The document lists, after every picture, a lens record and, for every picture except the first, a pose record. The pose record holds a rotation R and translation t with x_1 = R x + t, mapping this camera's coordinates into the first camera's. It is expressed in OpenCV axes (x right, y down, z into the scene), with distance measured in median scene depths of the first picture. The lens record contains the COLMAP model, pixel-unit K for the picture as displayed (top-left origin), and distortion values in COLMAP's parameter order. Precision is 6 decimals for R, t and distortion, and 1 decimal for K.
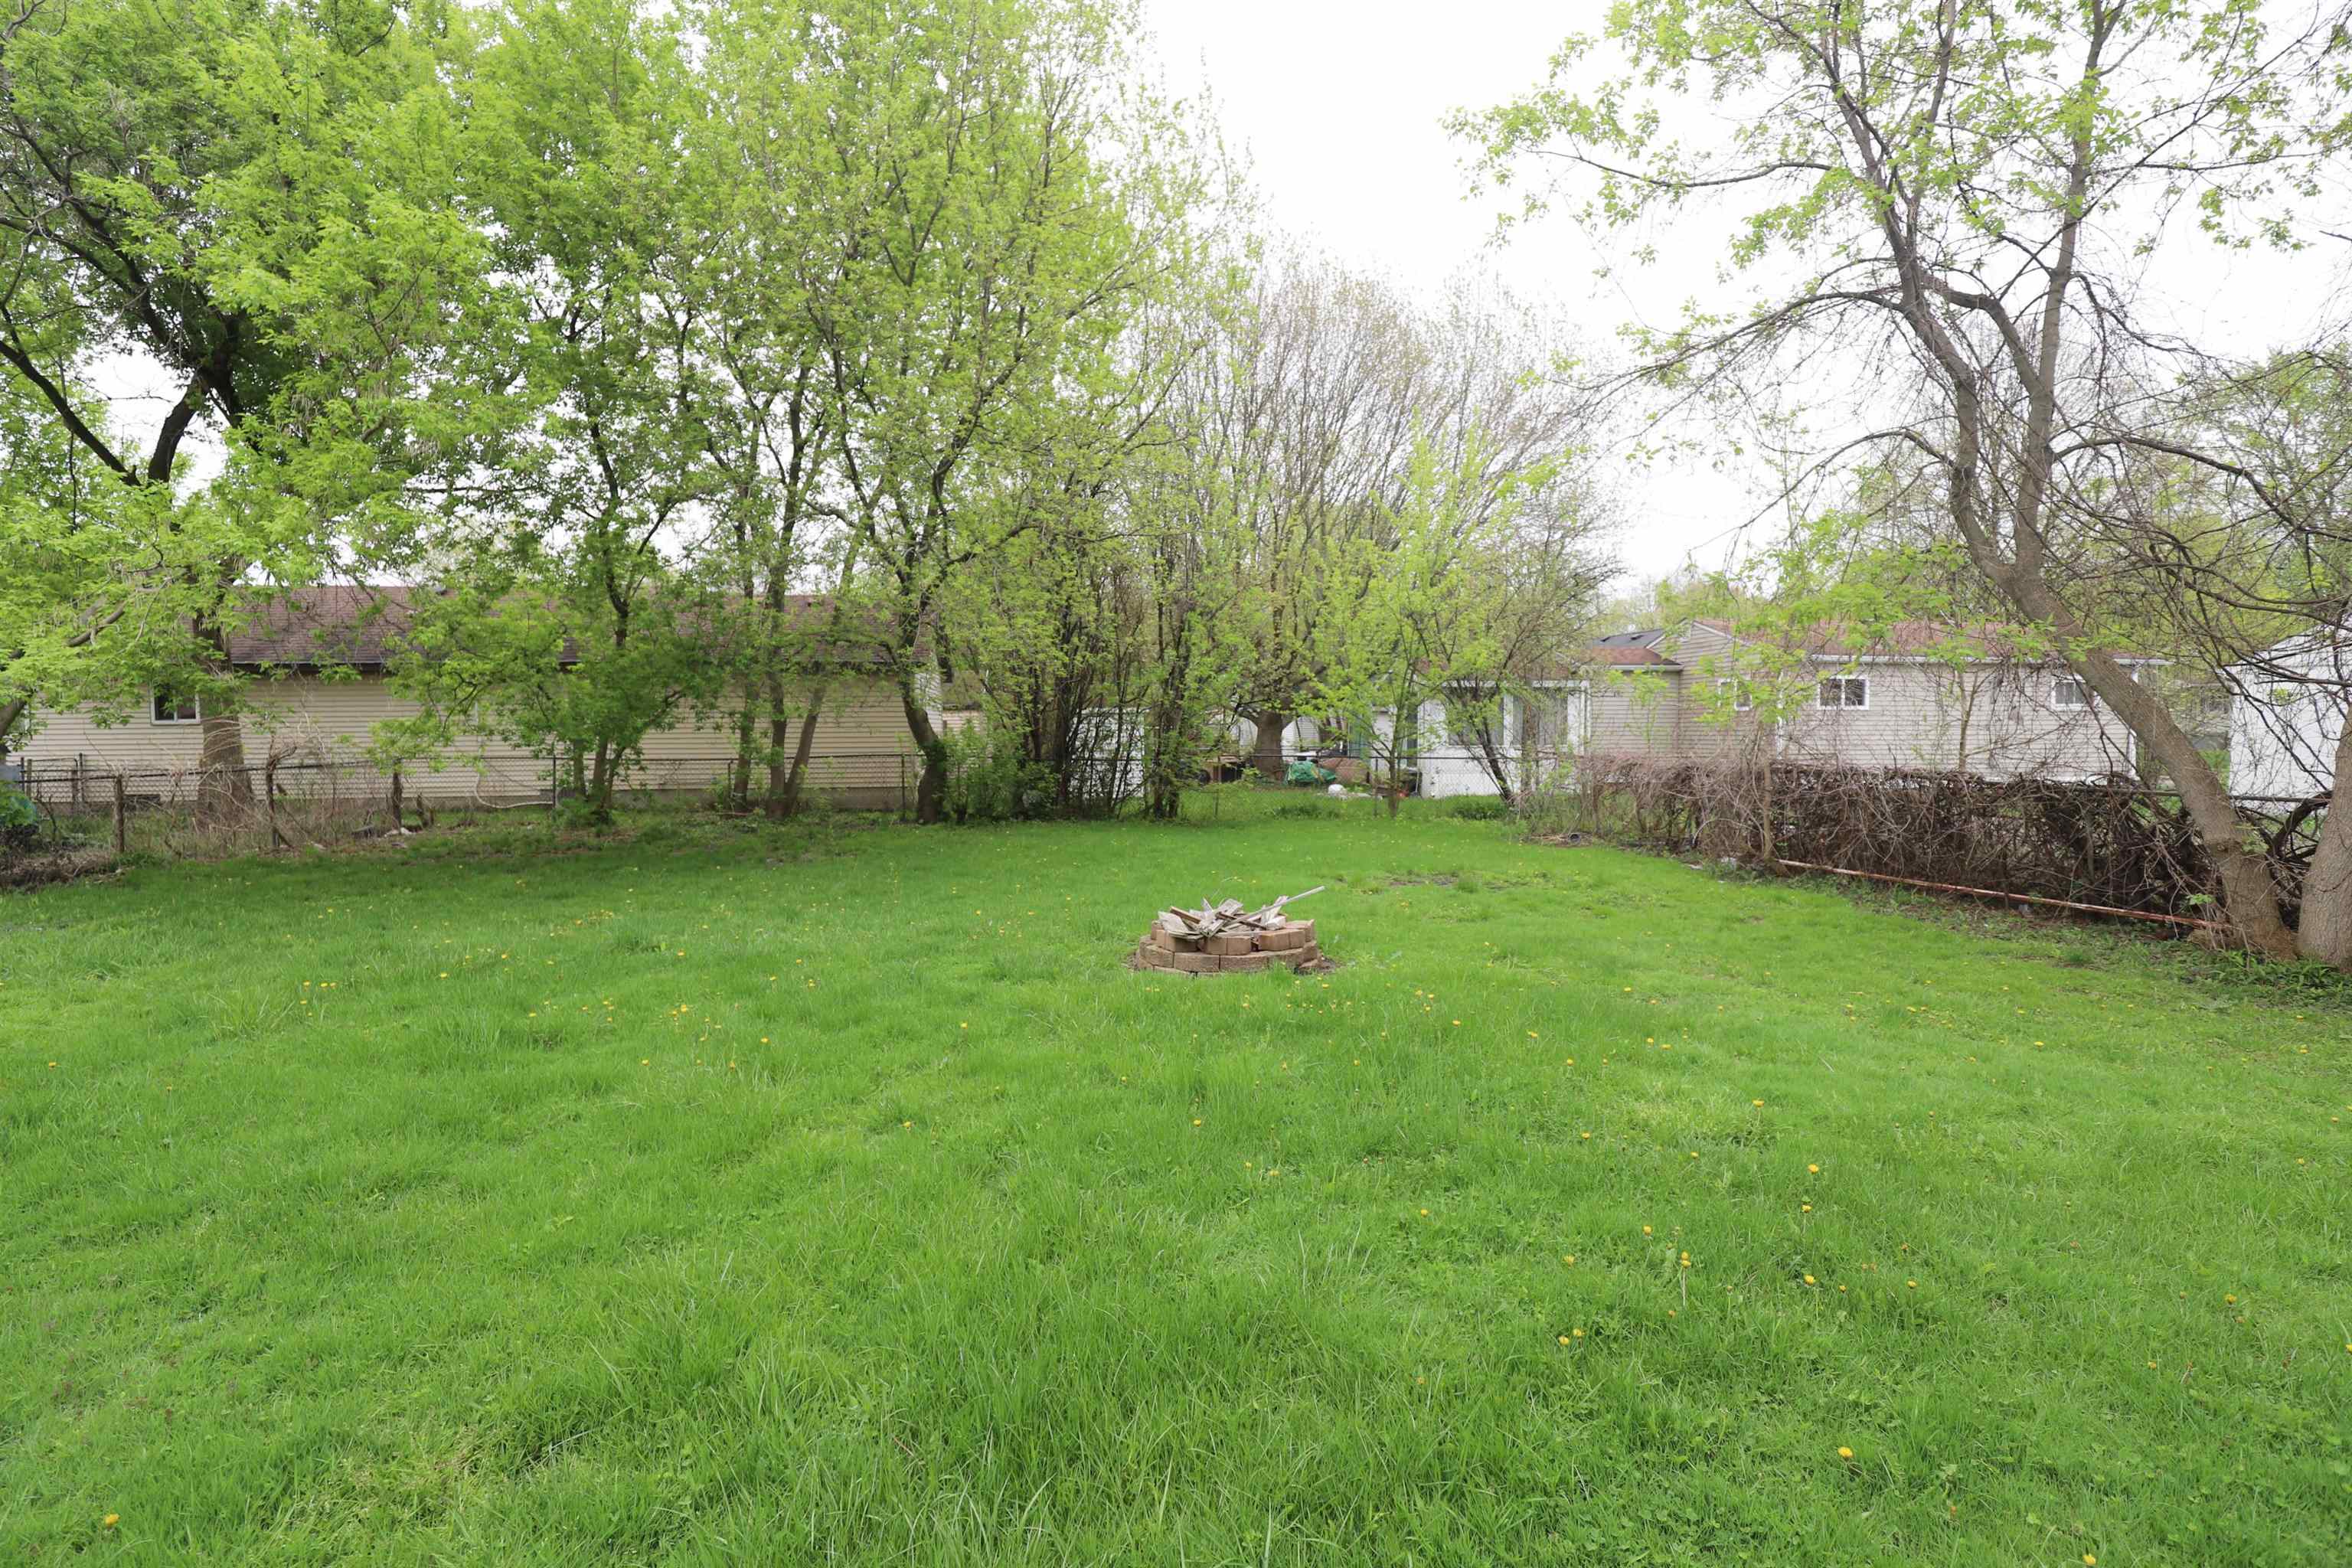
lens RADIAL K [[1097.1, 0, 1170.8], [0, 1097.1, 774.5], [0, 0, 1]] dist [-0.023606, 0.002830]
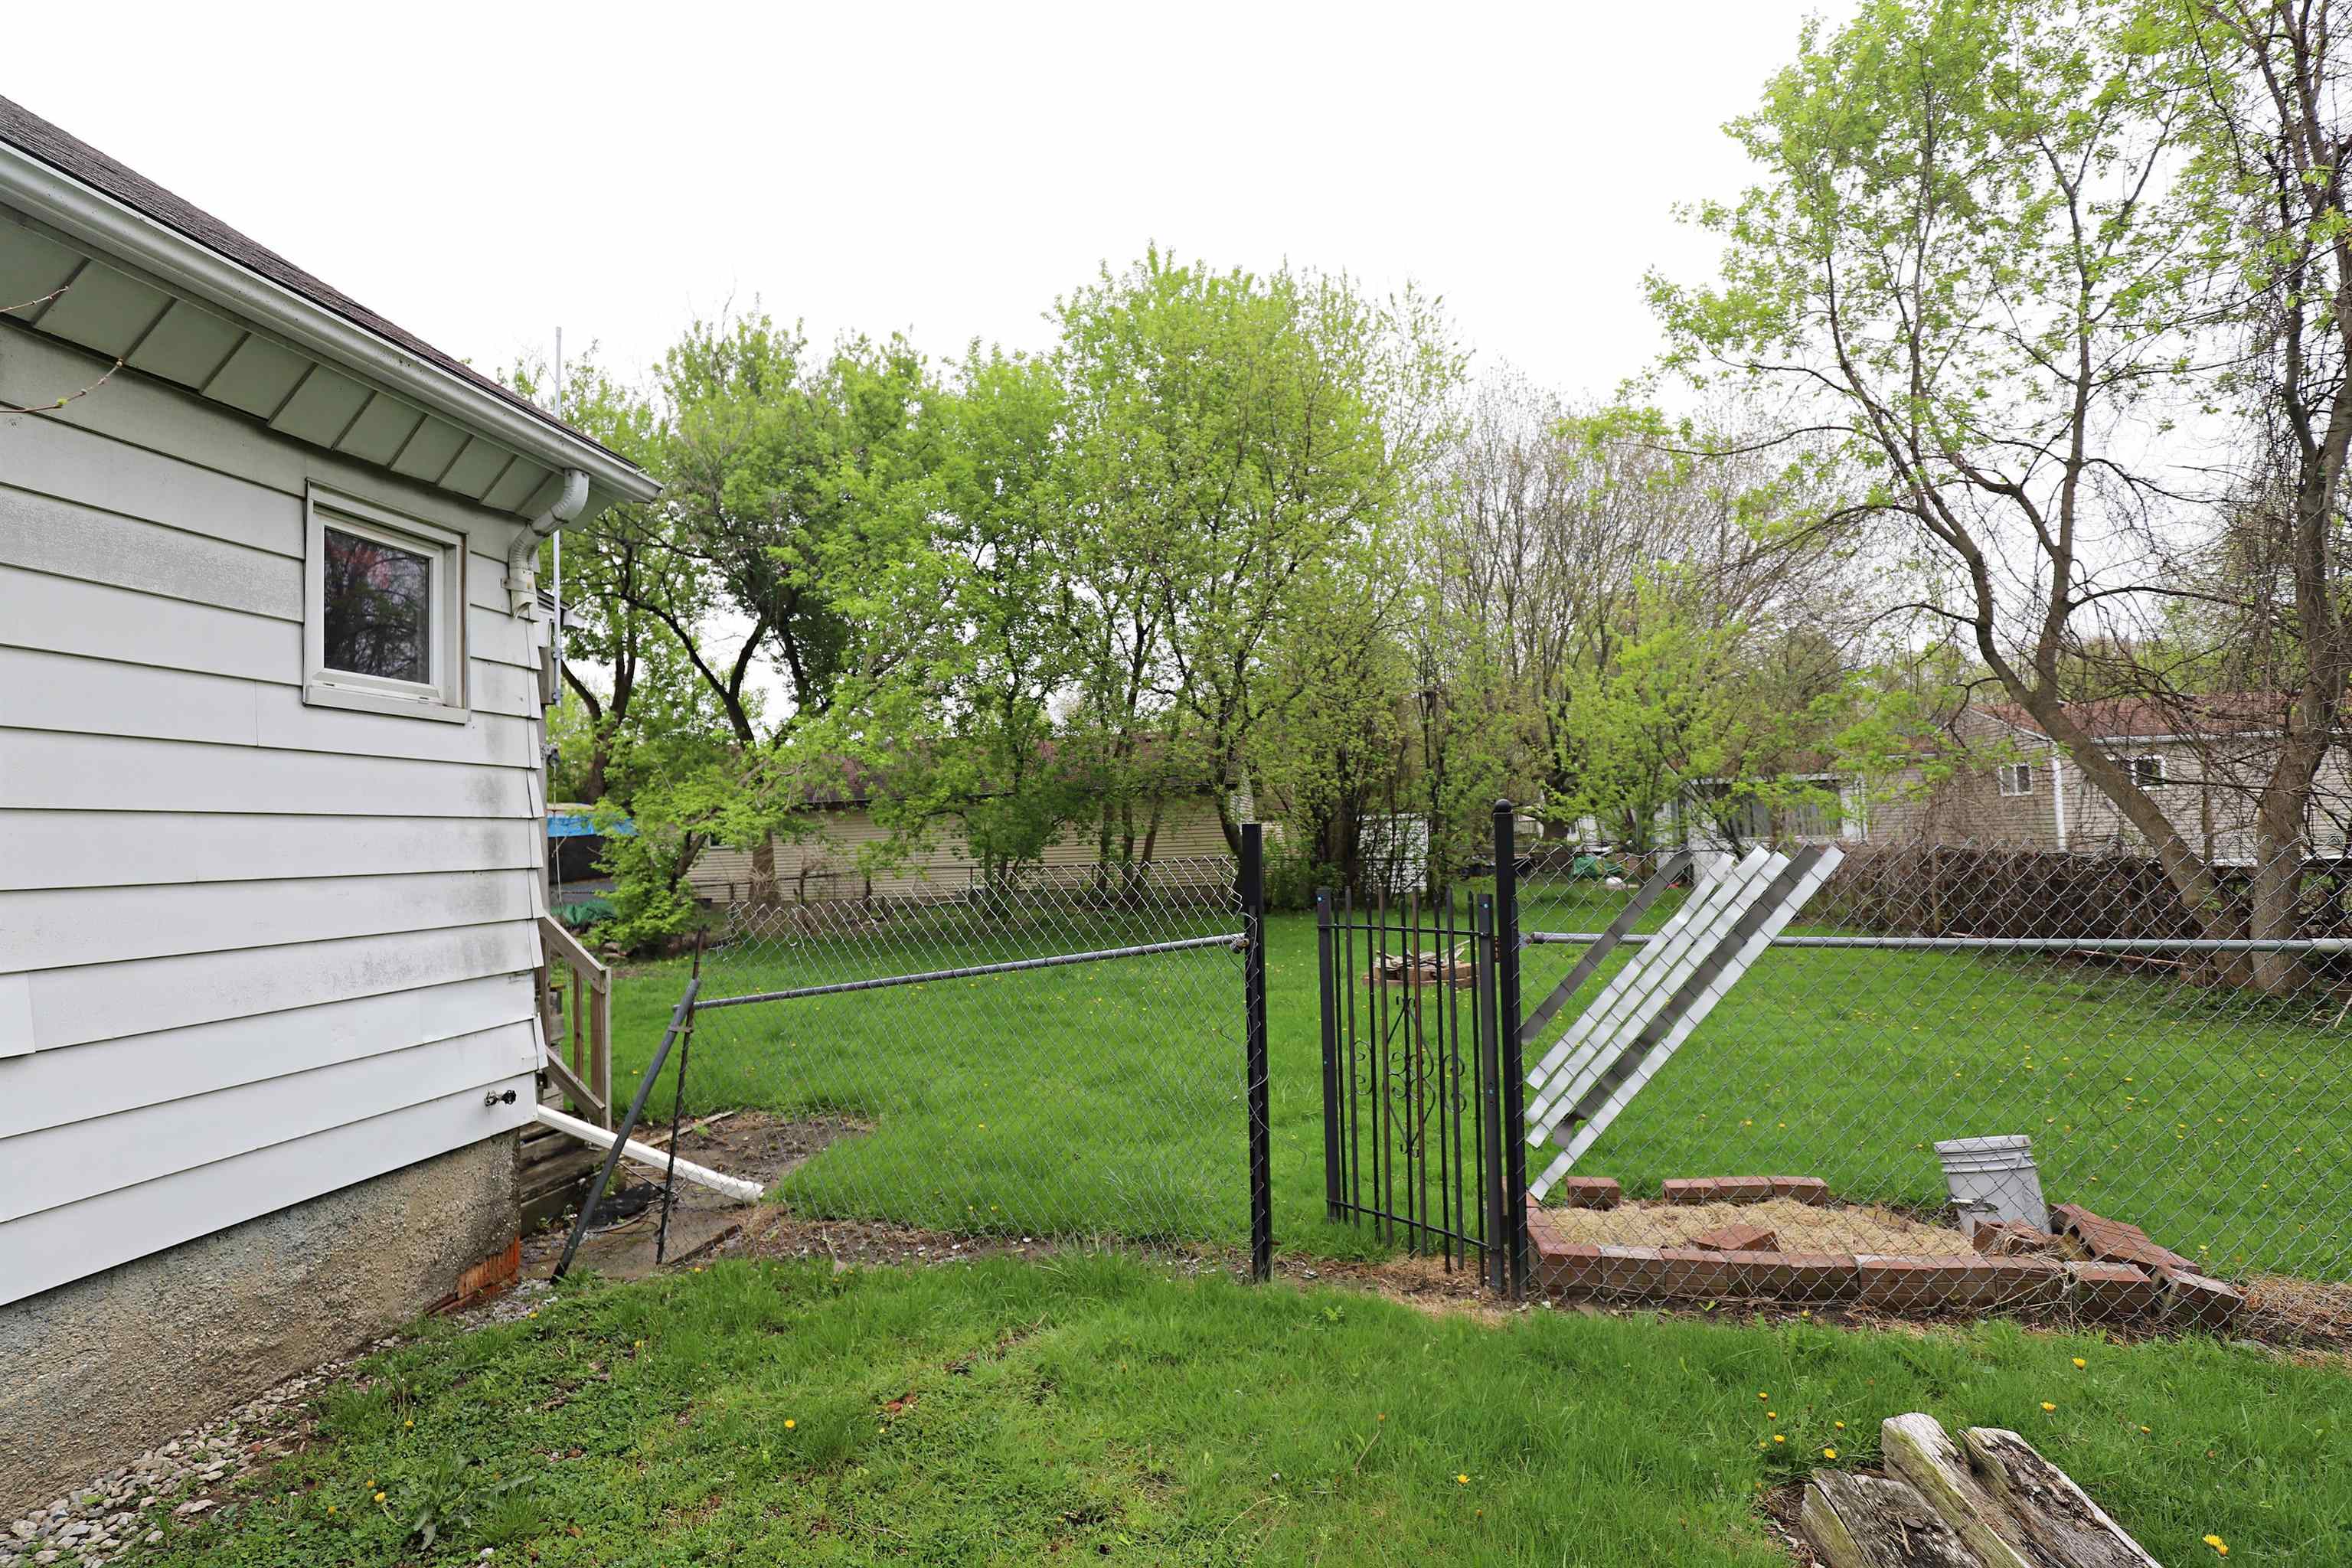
lens RADIAL K [[1097.1, 0, 1185.9], [0, 1097.1, 801.7], [0, 0, 1]] dist [-0.023606, 0.002830]
pose [[0.960851, -0.036811, -0.274610, 0.078708], [0.018096, 0.997356, -0.070377, 0.005404], [0.276474, 0.062653, 0.958977, -0.273013]]
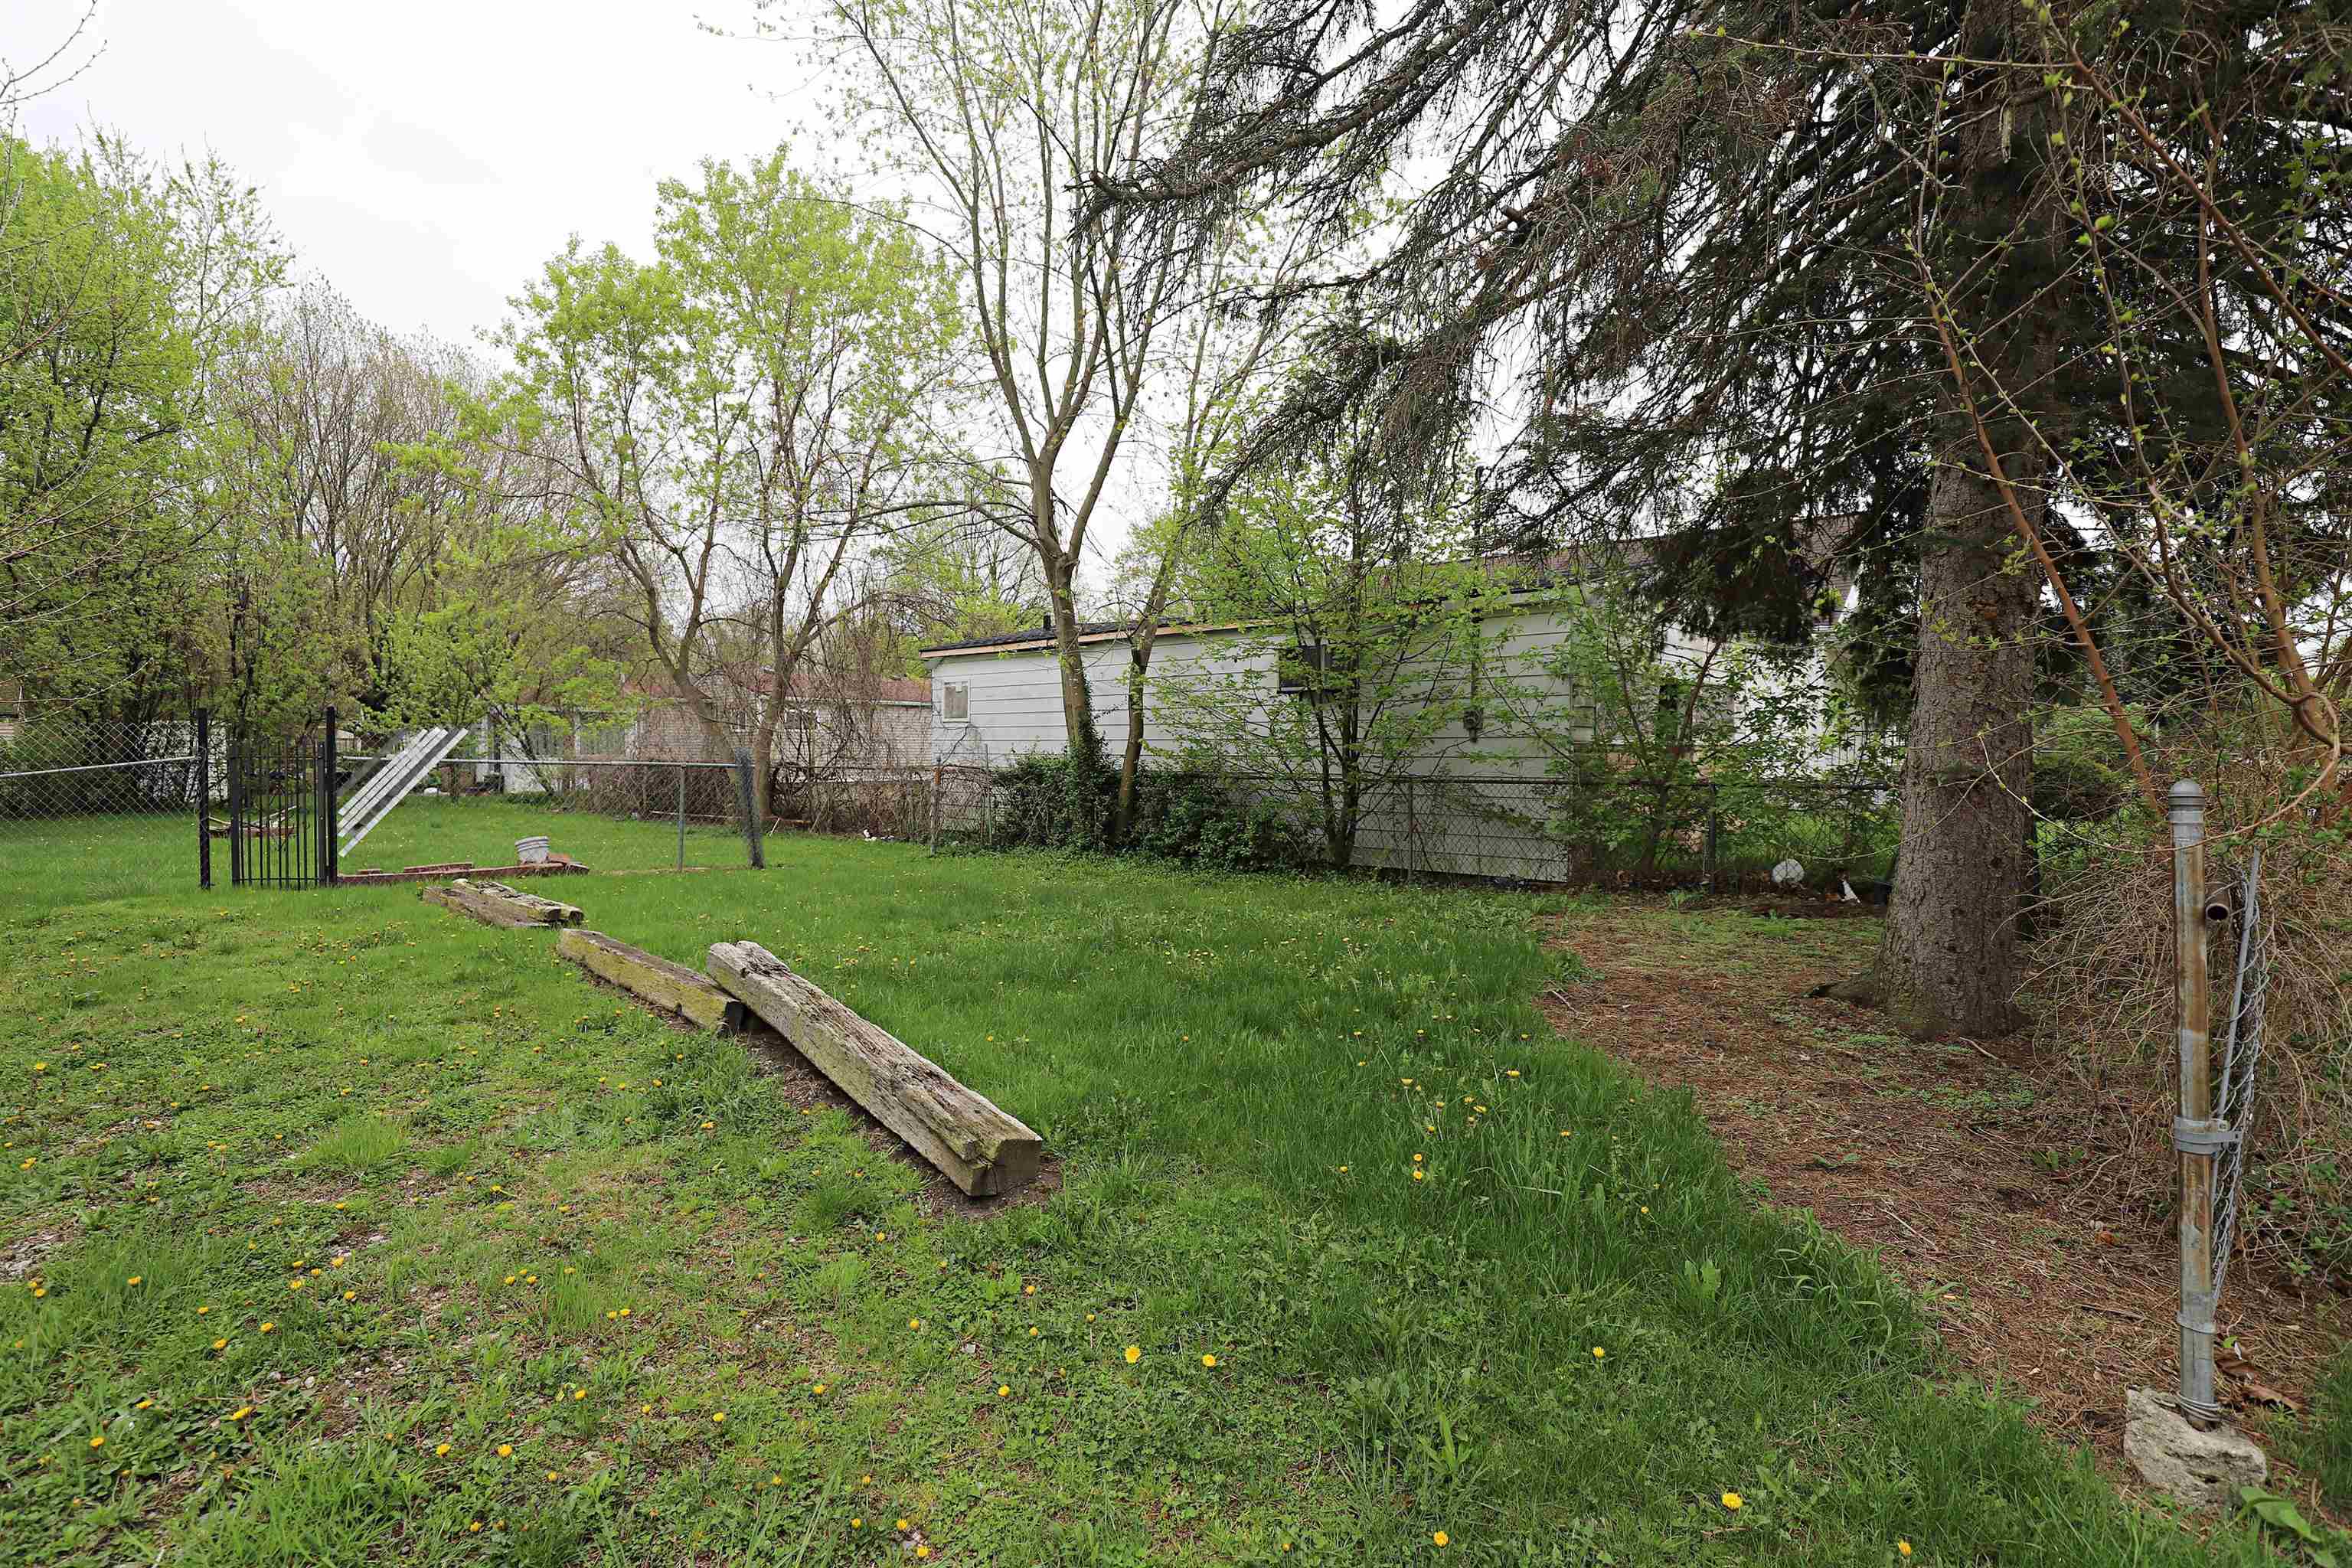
lens RADIAL K [[1097.1, 0, 1186.8], [0, 1097.1, 801.5], [0, 0, 1]] dist [-0.023606, 0.002830]
pose [[0.775481, -0.022783, 0.630960, 0.068531], [0.019303, 0.999737, 0.012375, 0.045205], [-0.631076, 0.002583, 0.775716, -0.803541]]
